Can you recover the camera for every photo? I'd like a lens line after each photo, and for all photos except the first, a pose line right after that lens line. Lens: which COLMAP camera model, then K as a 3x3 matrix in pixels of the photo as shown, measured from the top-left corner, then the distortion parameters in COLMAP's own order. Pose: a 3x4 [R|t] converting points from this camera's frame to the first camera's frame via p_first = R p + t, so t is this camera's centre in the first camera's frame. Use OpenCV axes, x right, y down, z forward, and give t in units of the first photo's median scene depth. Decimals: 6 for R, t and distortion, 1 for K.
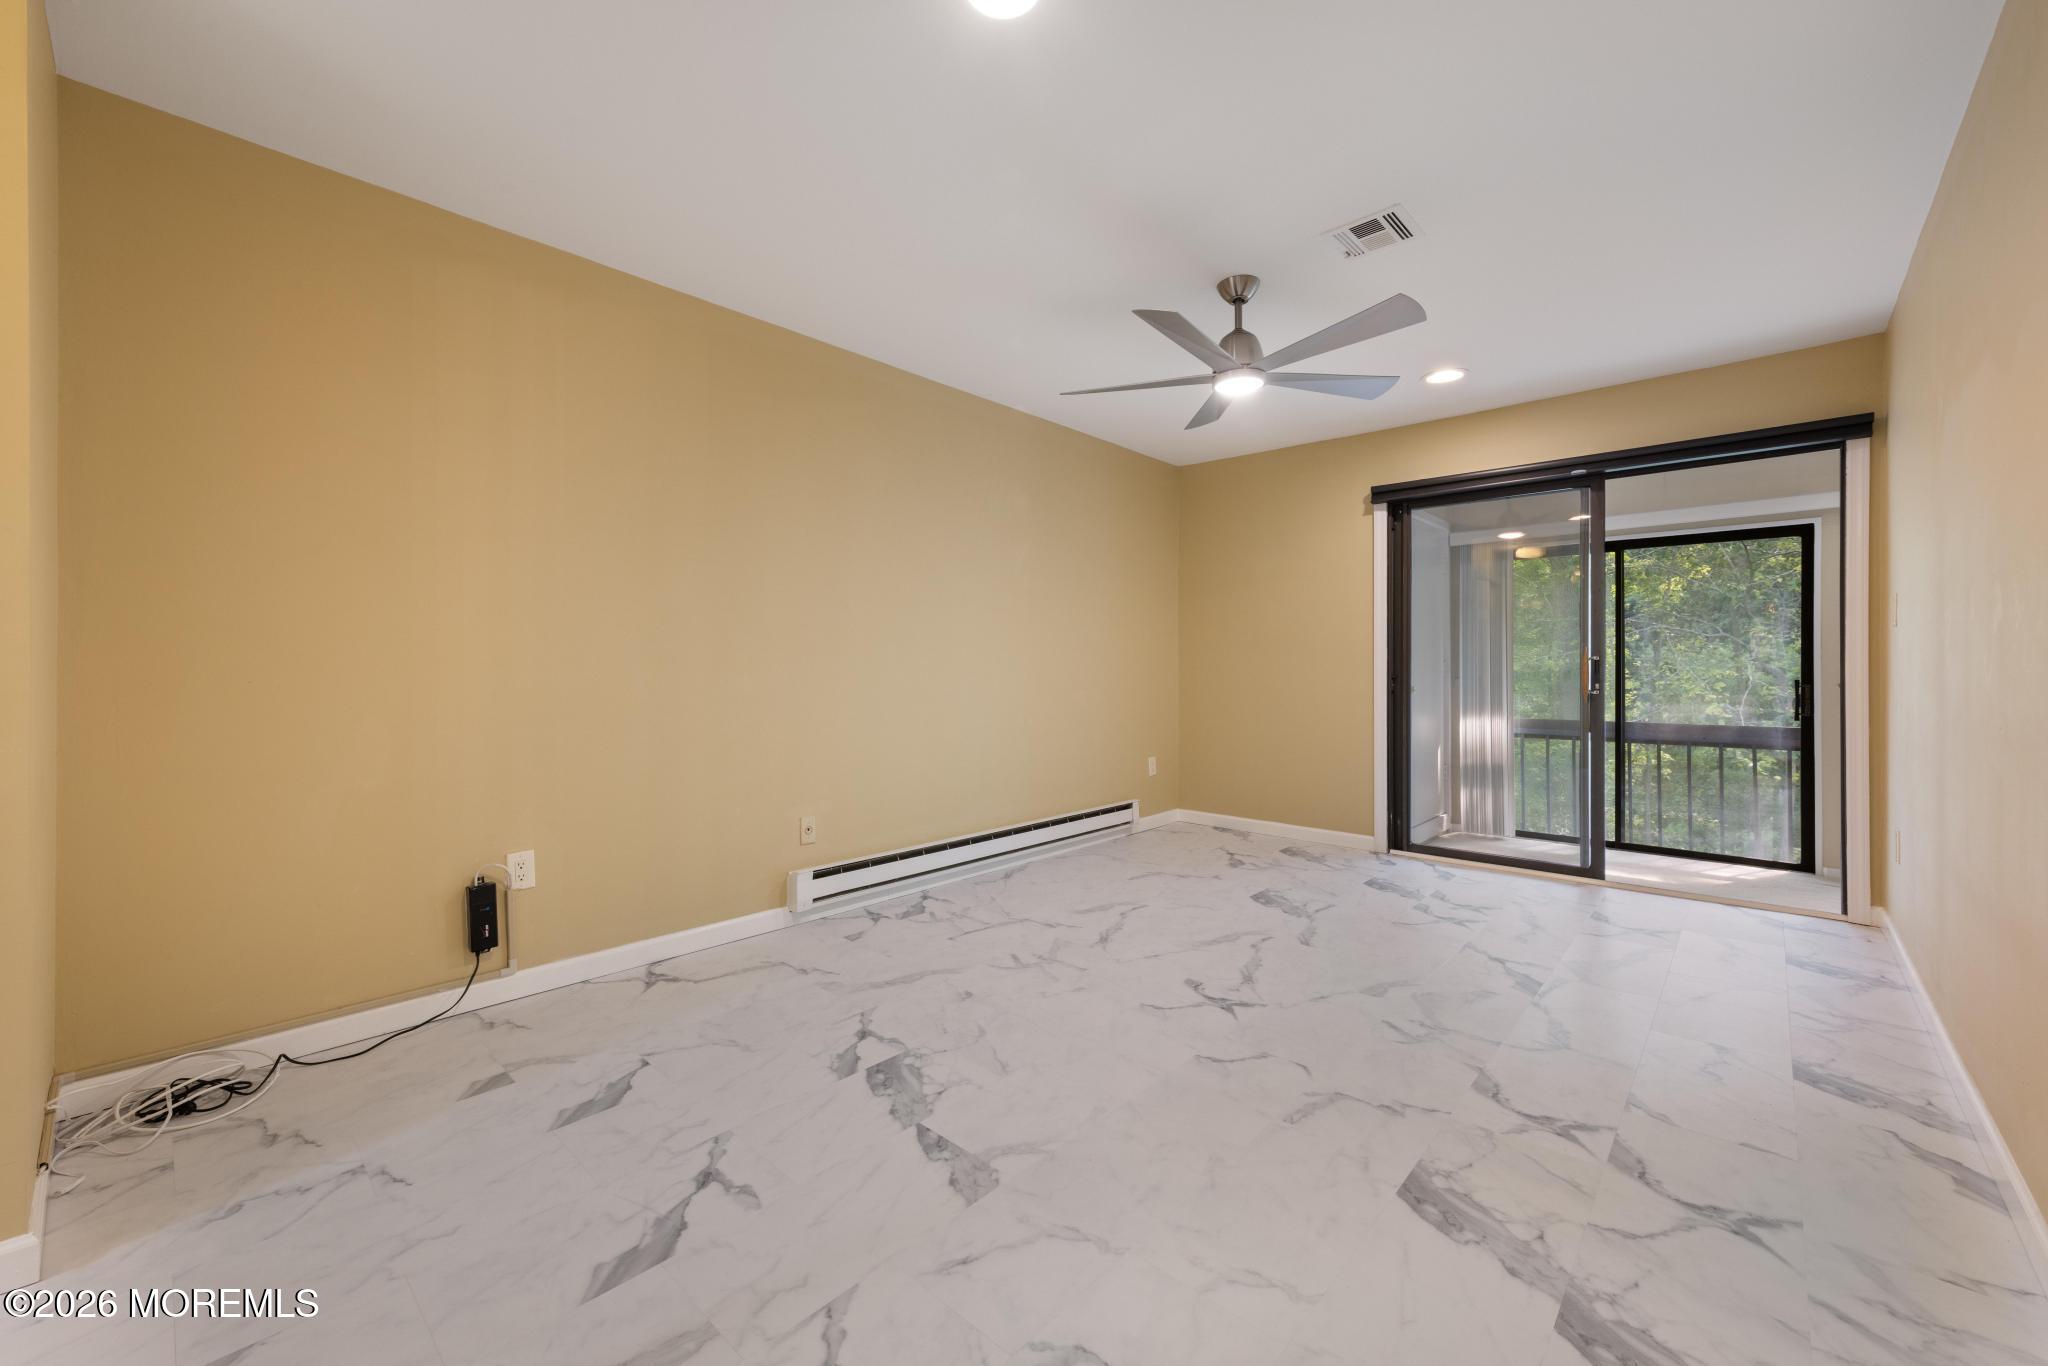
lens RADIAL K [[781.7, 0, 1041.0], [0, 781.7, 673.3], [0, 0, 1]] dist [0.000914, -0.000114]
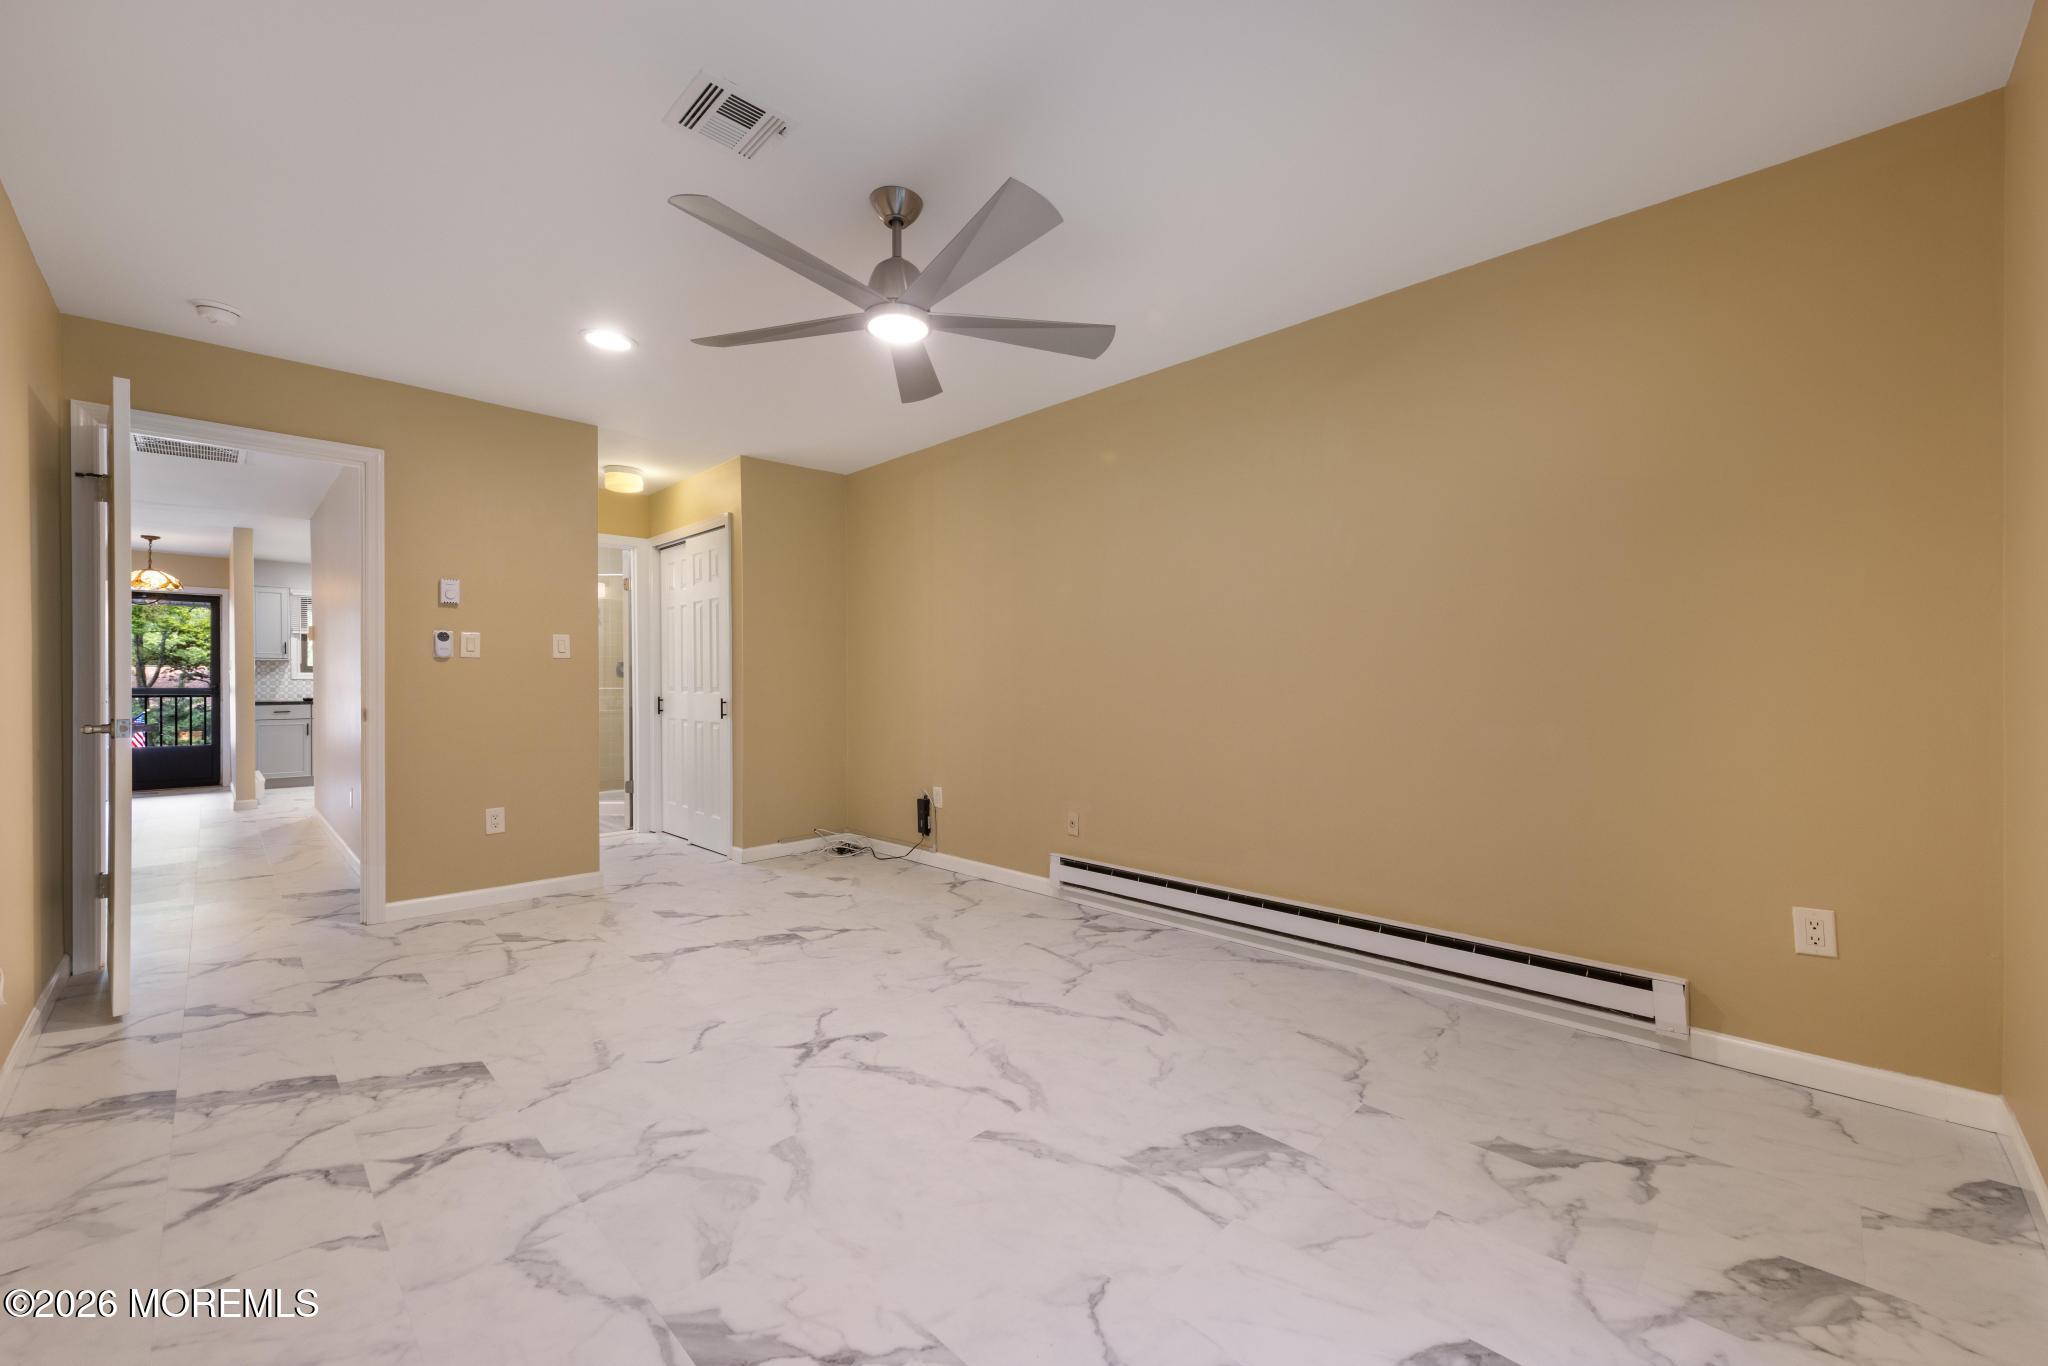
lens RADIAL K [[806.3, 0, 1024.0], [0, 806.3, 683.0], [0, 0, 1]] dist [0.006340, -0.000506]
pose [[-0.038346, 0.002206, -0.999262, 1.060892], [-0.004461, 0.999987, 0.002379, -0.010327], [0.999255, 0.004549, -0.038335, 1.152138]]
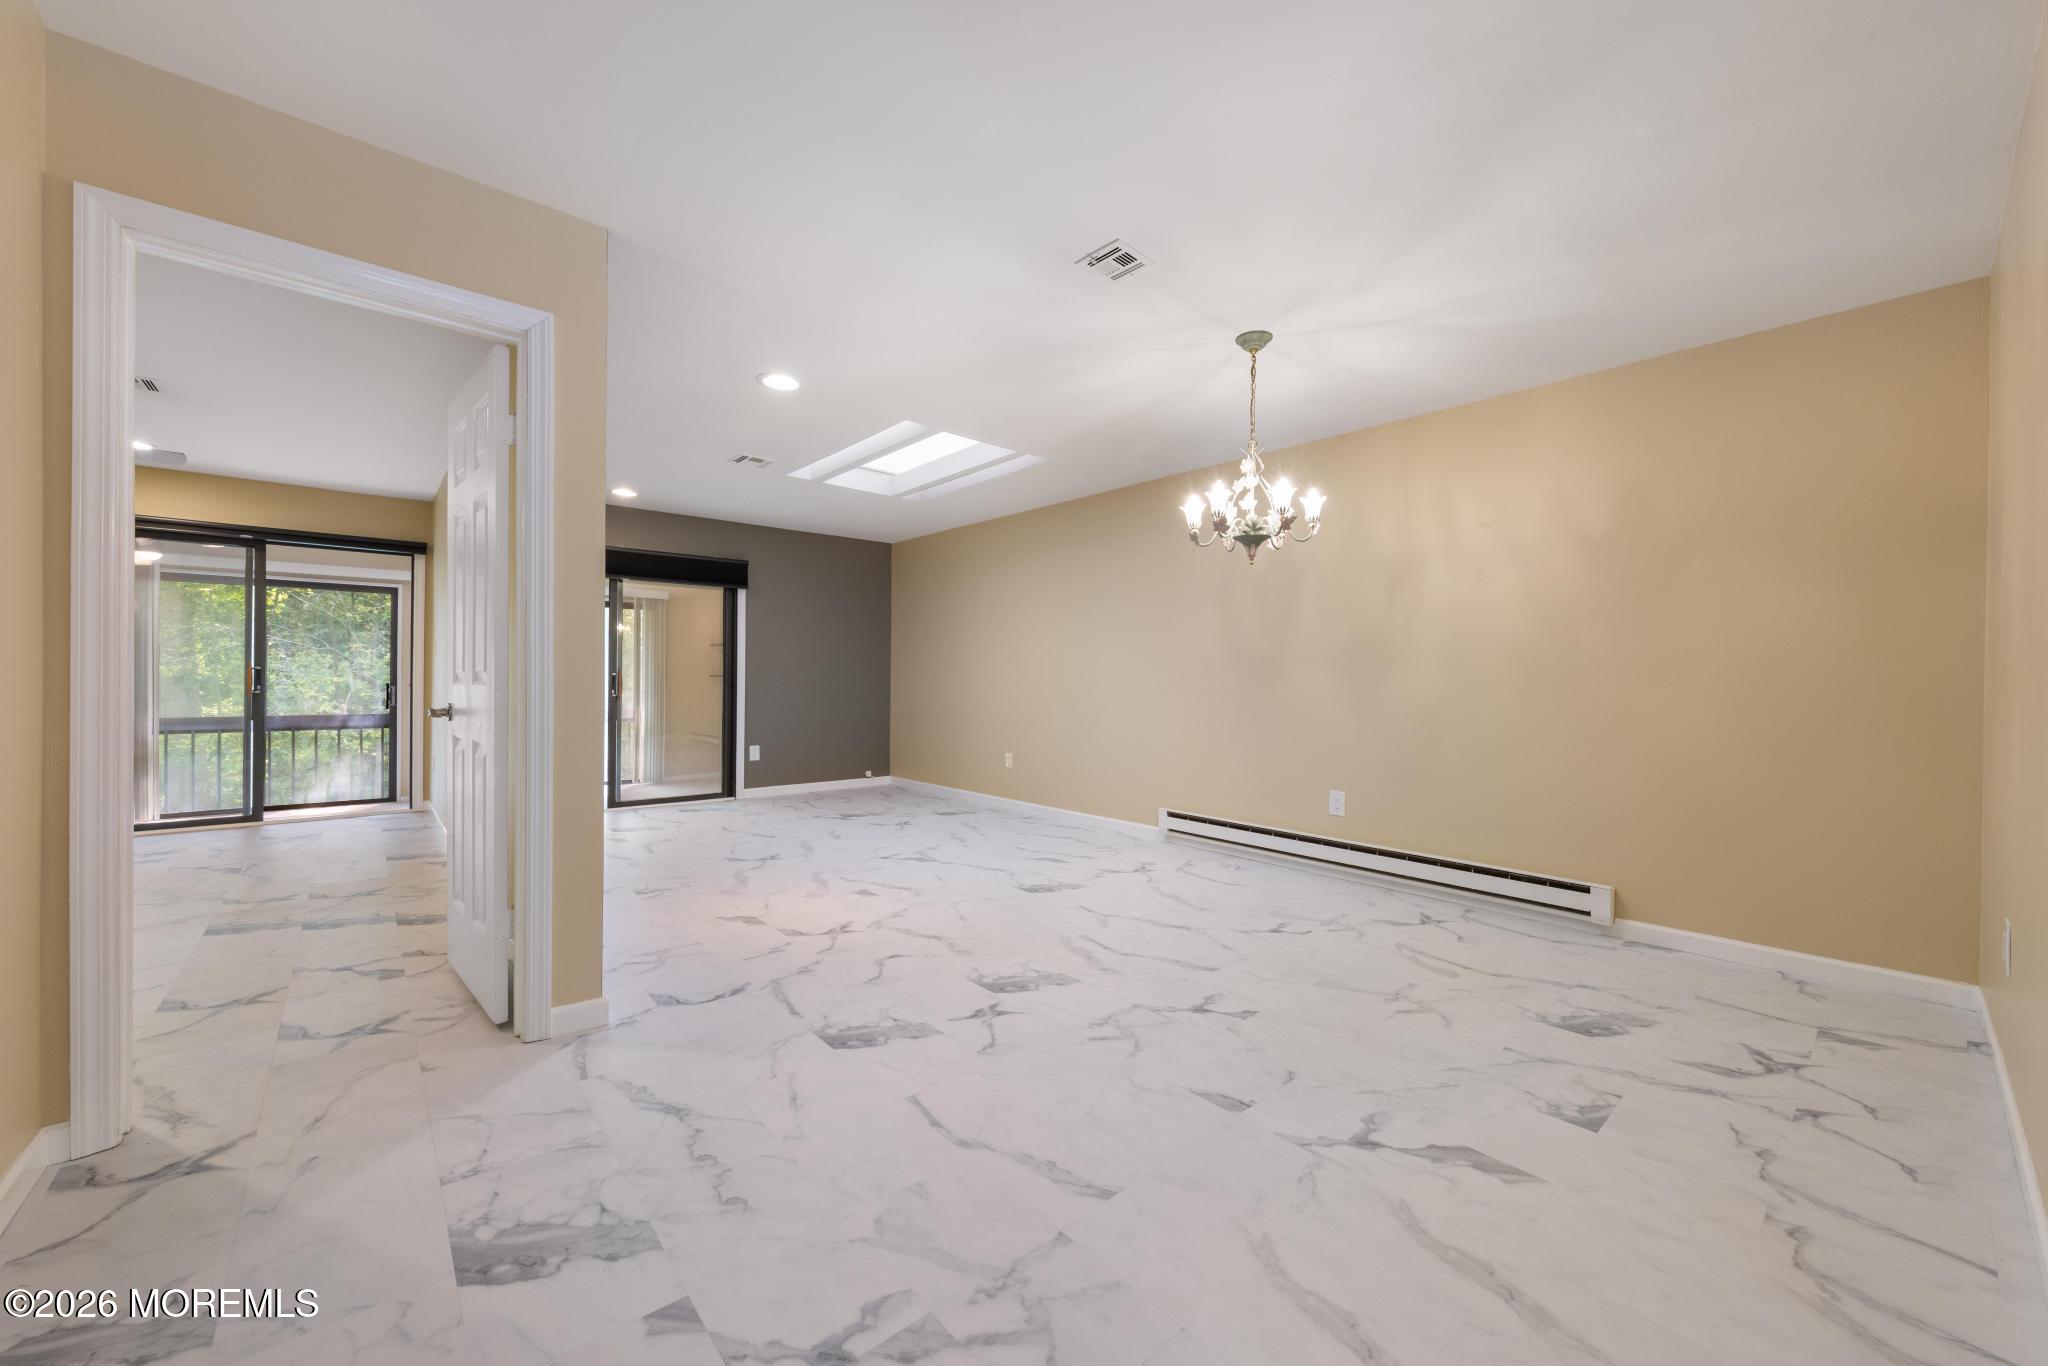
lens RADIAL K [[781.7, 0, 1041.0], [0, 781.7, 673.3], [0, 0, 1]] dist [0.000914, -0.000114]
pose [[0.104102, 0.012369, 0.994490, -0.908005], [-0.002528, 0.999923, -0.012172, 0.009435], [-0.994563, -0.001247, 0.104125, -0.927767]]
